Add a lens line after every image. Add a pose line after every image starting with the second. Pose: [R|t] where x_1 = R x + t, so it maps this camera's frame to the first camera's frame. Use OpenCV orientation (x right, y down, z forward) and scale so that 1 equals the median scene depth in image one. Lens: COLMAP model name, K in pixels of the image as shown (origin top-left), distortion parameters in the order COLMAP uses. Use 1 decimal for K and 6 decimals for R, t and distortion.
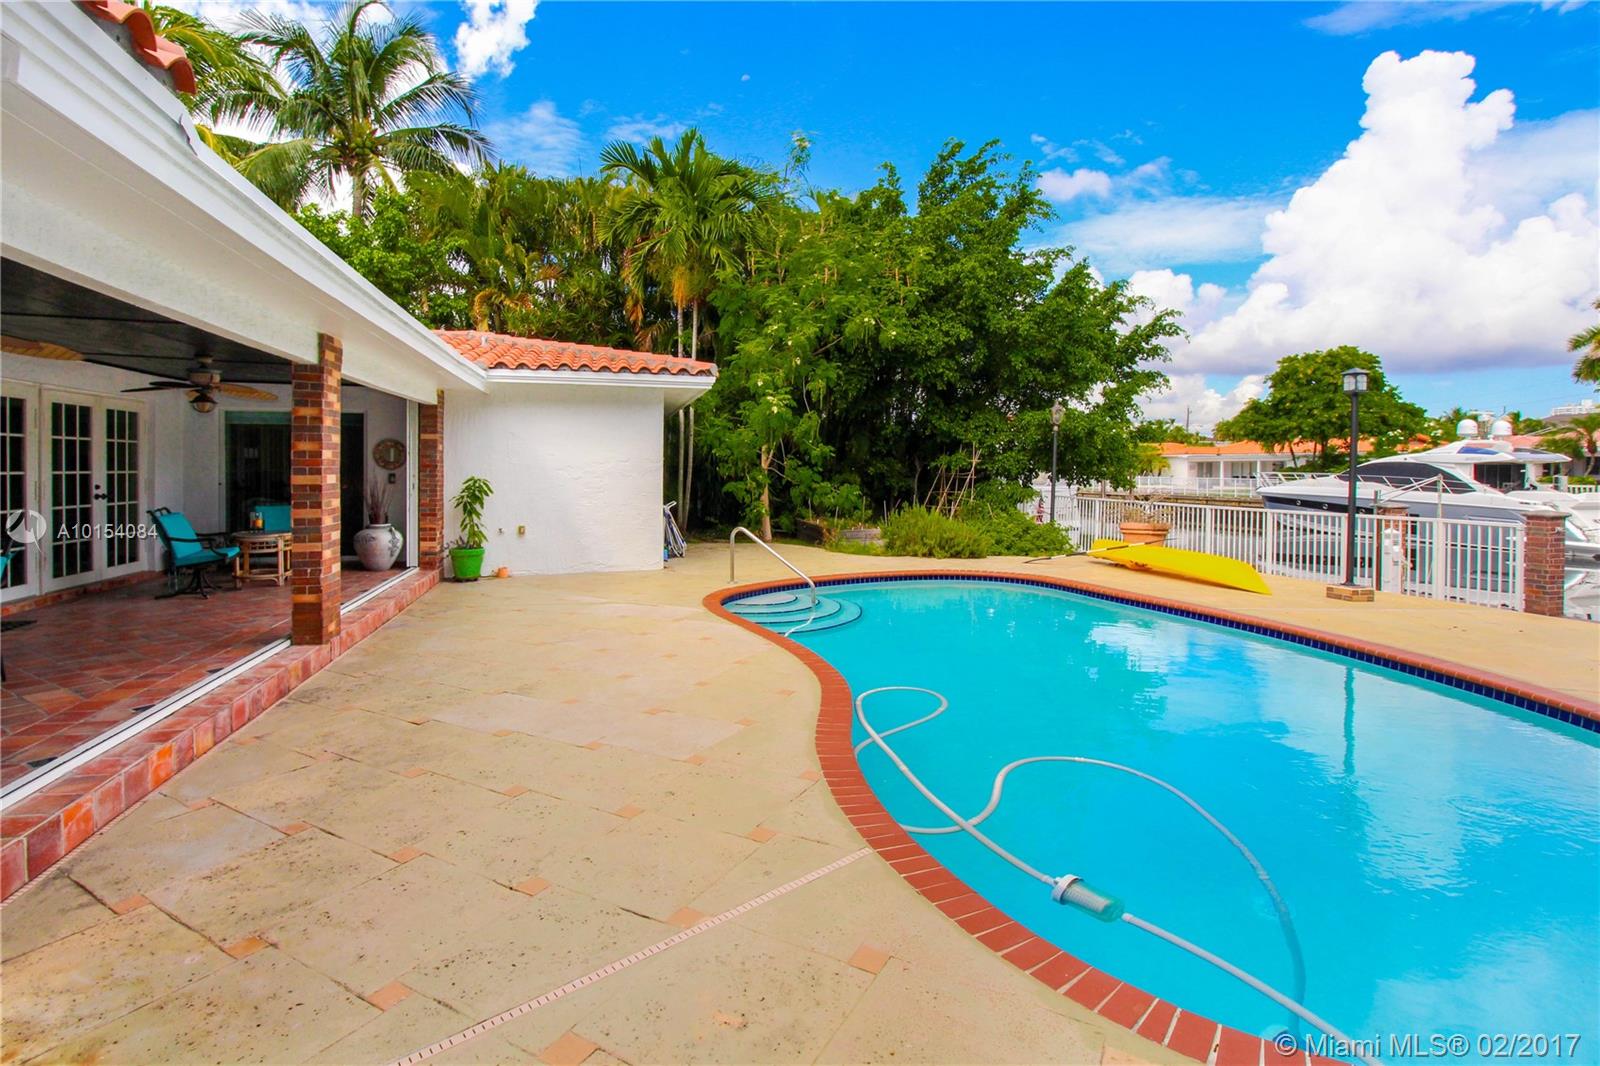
lens RADIAL K [[795.0, 0, 798.3], [0, 795.0, 475.4], [0, 0, 1]] dist [-0.015984, -0.000369]
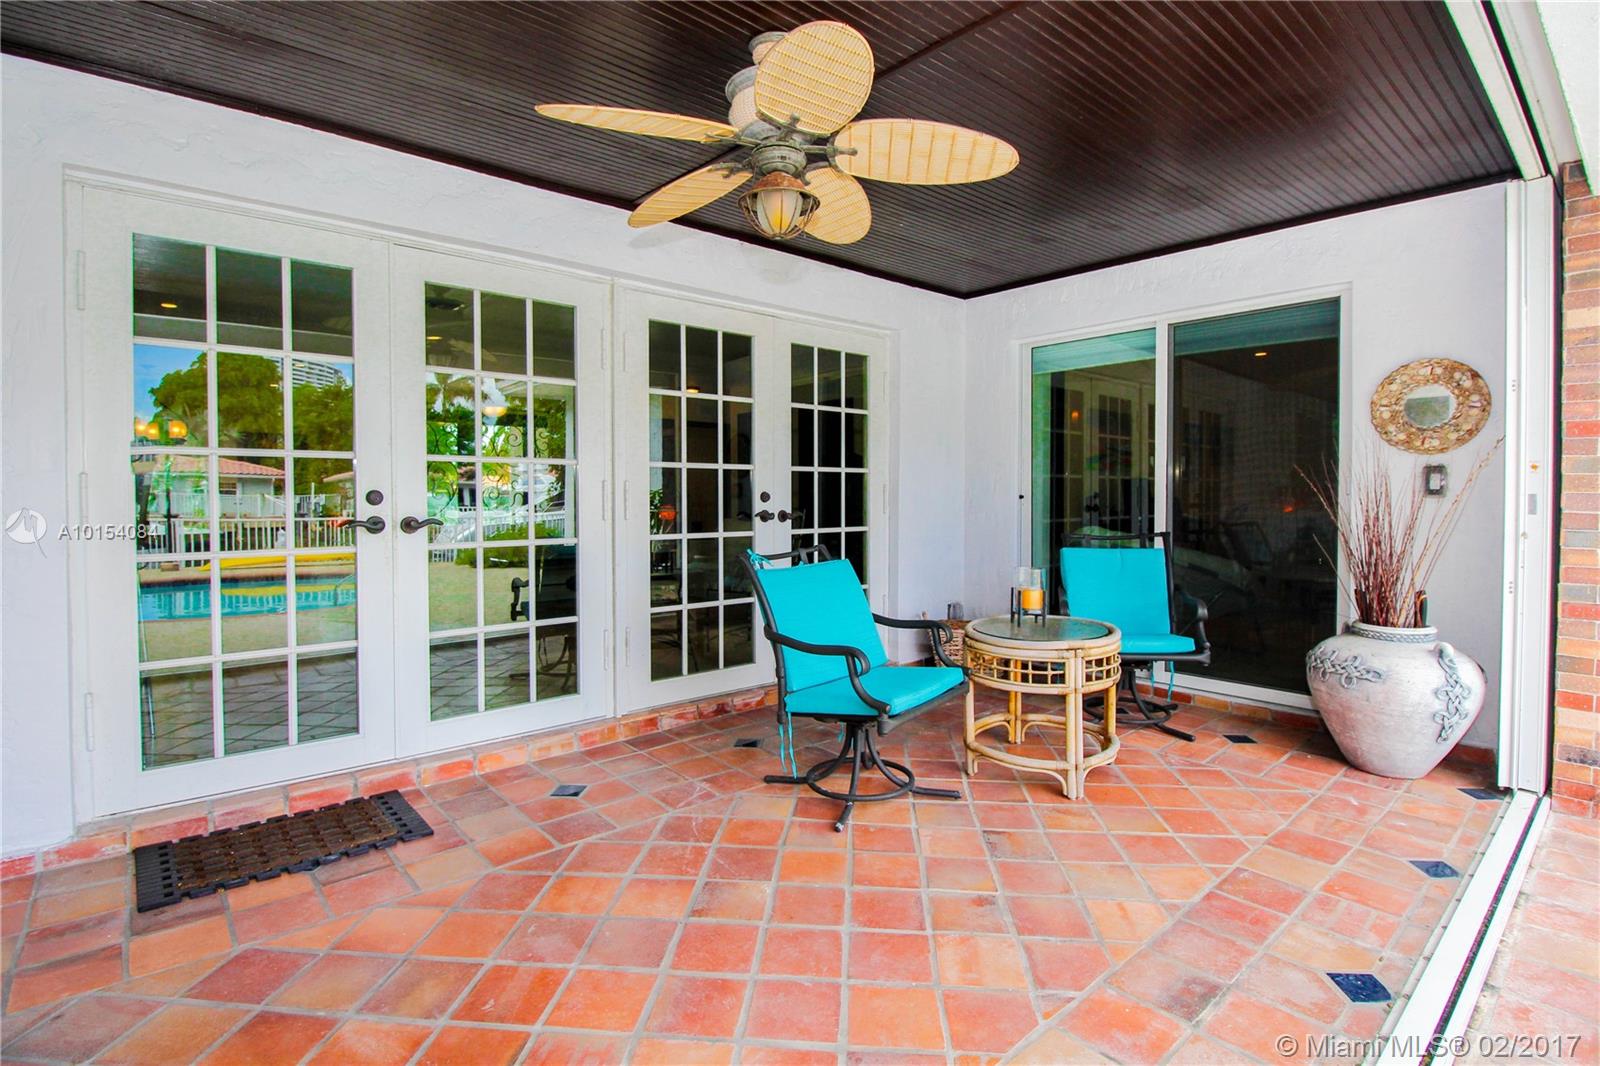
lens RADIAL K [[779.0, 0, 797.5], [0, 779.0, 509.3], [0, 0, 1]] dist [0.001408, 0.000163]
pose [[0.449764, 0.012511, -0.893060, -0.411639], [-0.003417, 0.999919, 0.012288, 0.015487], [0.893141, -0.002475, 0.449771, 0.743817]]
